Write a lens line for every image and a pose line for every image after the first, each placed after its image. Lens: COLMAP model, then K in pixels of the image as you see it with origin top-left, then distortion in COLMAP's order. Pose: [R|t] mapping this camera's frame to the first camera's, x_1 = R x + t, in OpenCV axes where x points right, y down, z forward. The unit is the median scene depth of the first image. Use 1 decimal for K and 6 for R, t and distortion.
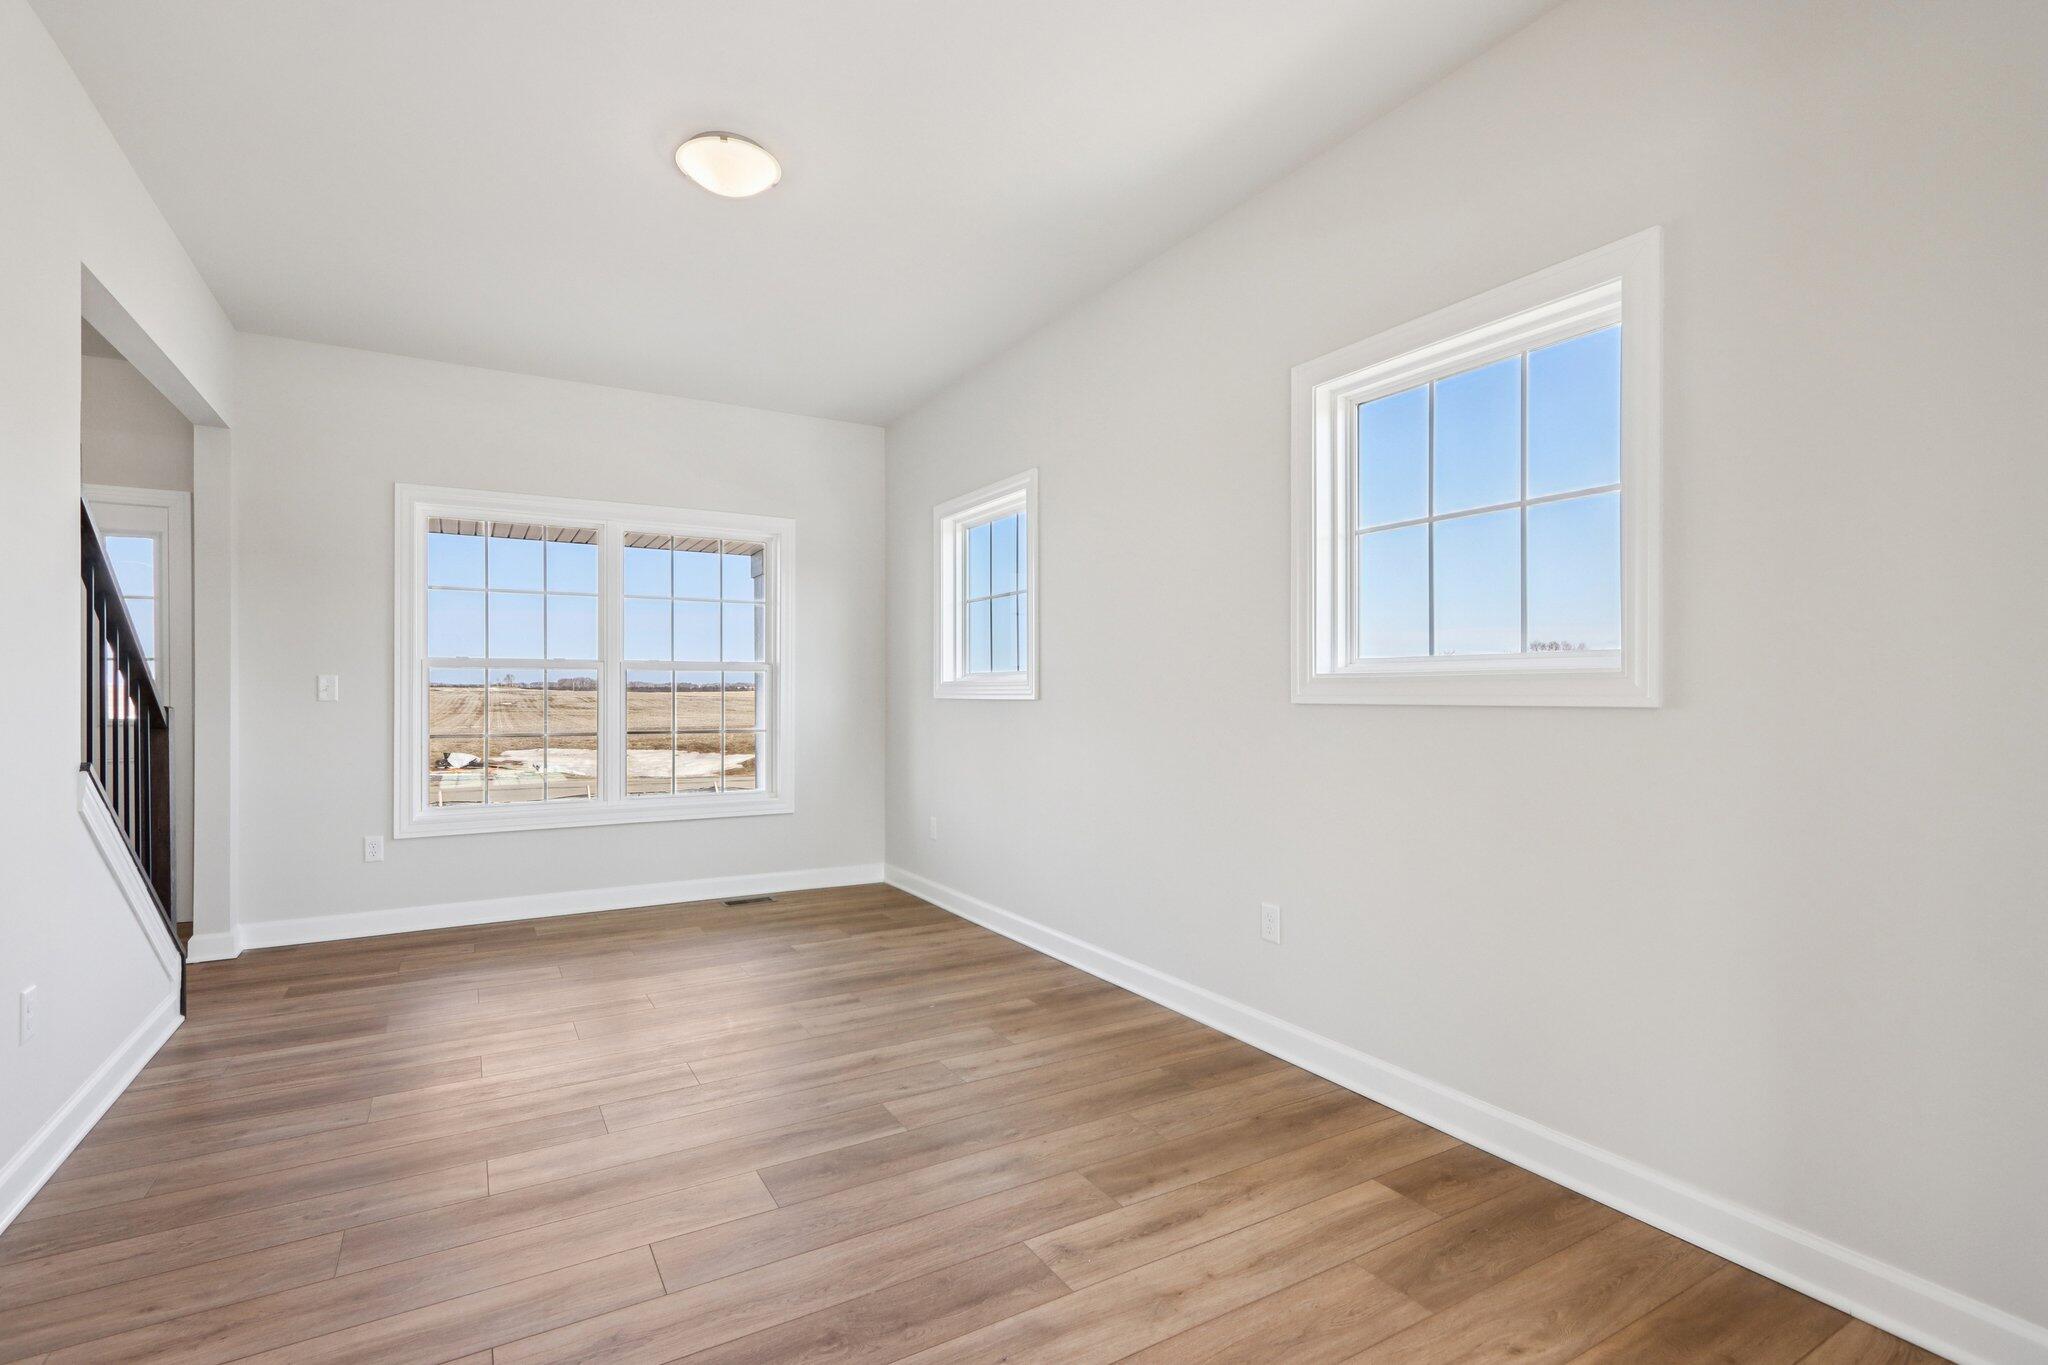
lens RADIAL K [[955.3, 0, 1001.0], [0, 955.3, 690.0], [0, 0, 1]] dist [-0.011471, 0.006366]
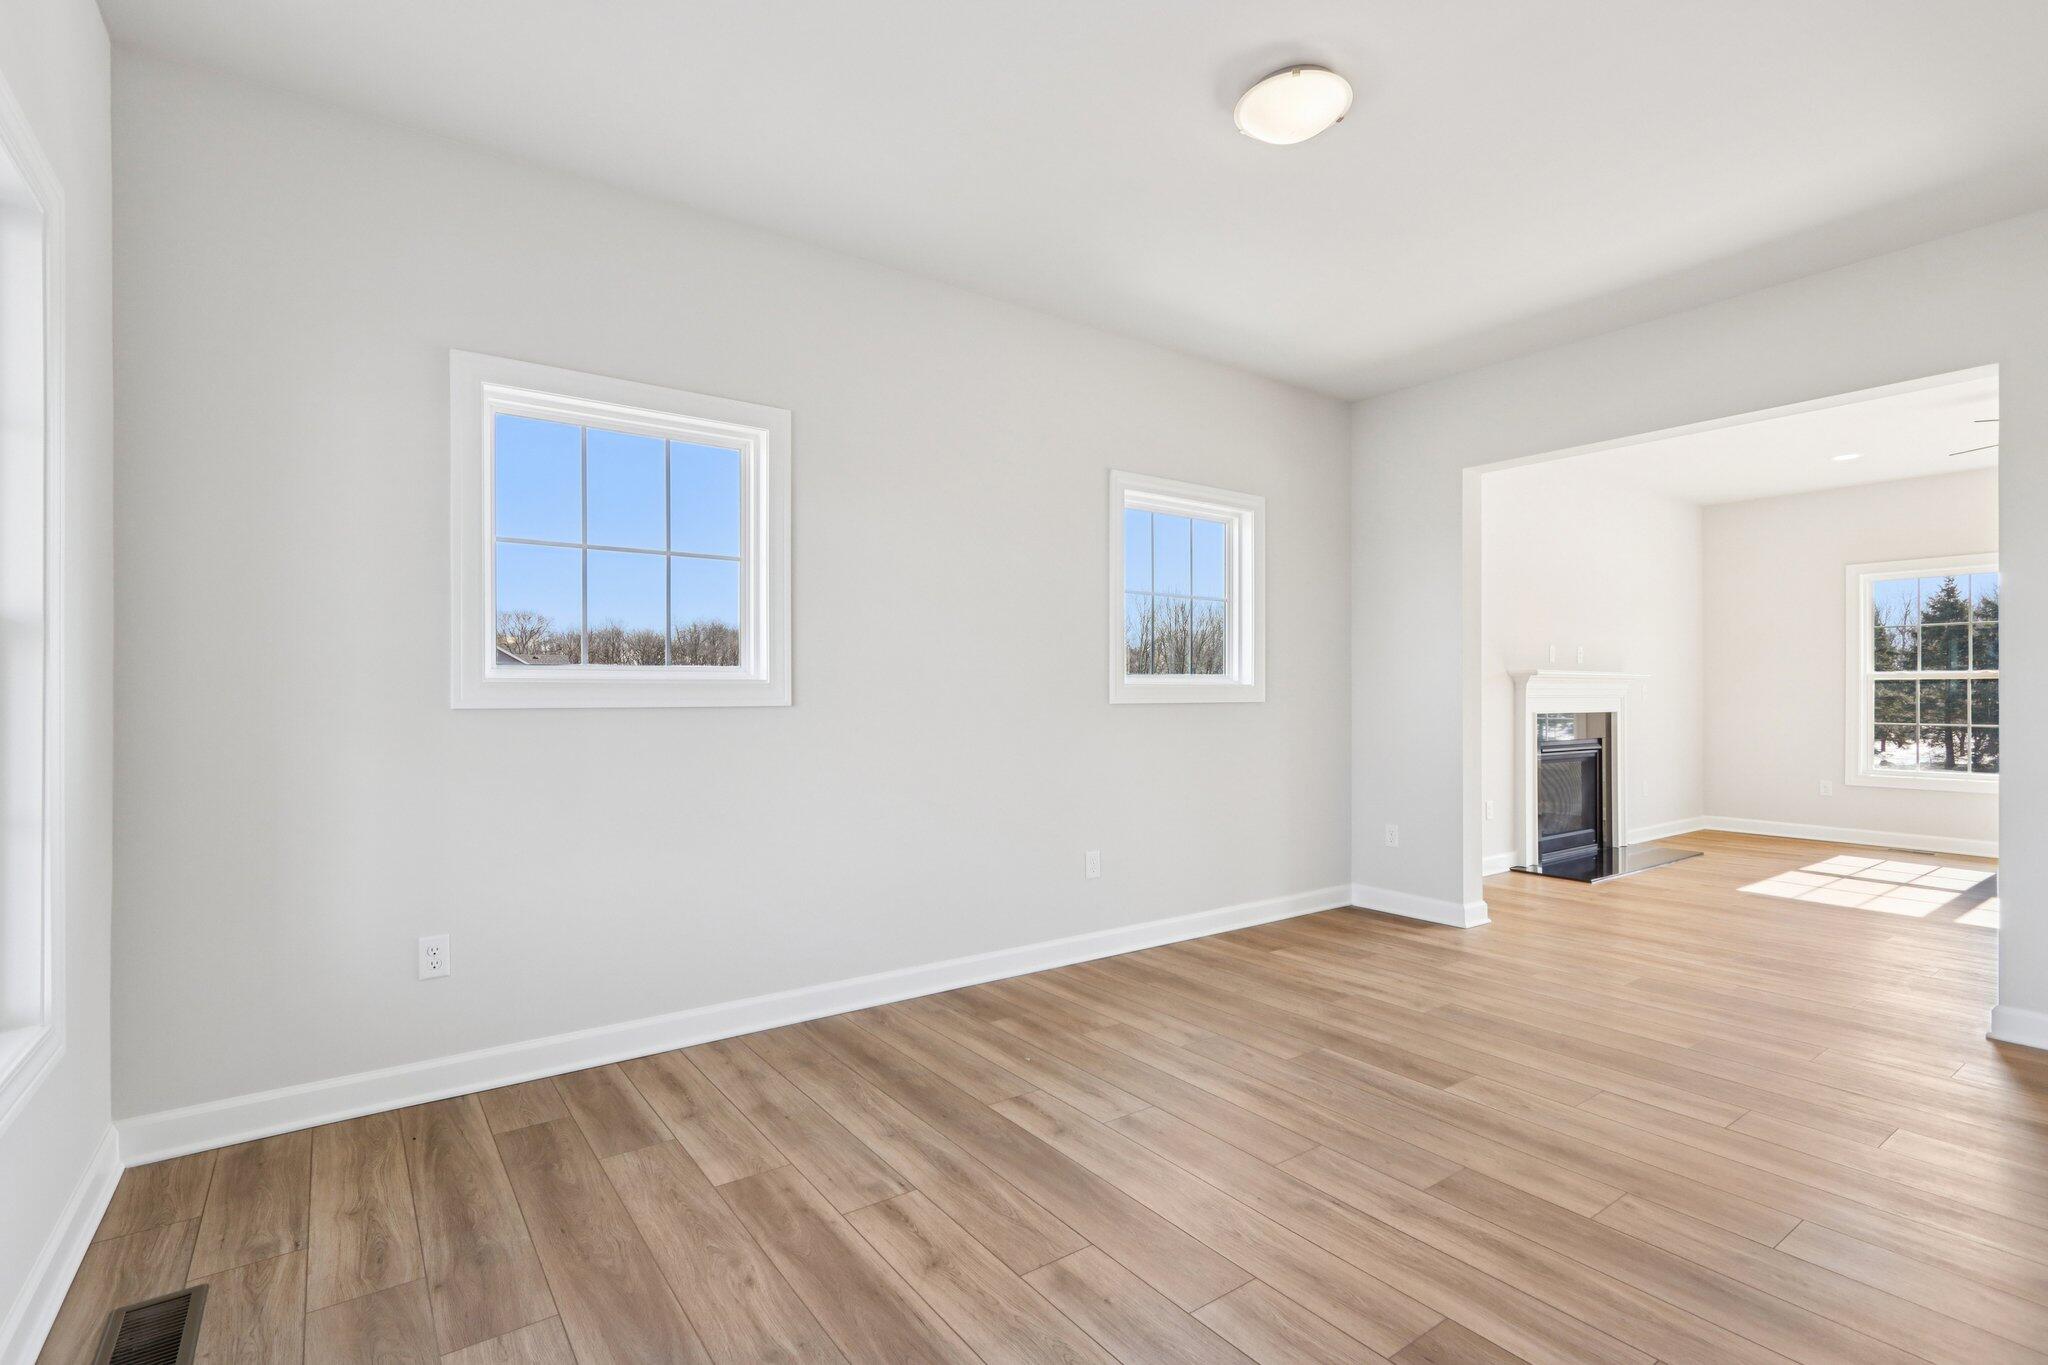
lens RADIAL K [[955.3, 0, 1001.0], [0, 955.3, 690.0], [0, 0, 1]] dist [-0.011471, 0.006366]
pose [[-0.103315, 0.003083, 0.994644, -1.027251], [-0.001628, 0.999993, -0.003269, -0.001737], [-0.994647, -0.001957, -0.103309, 1.226416]]
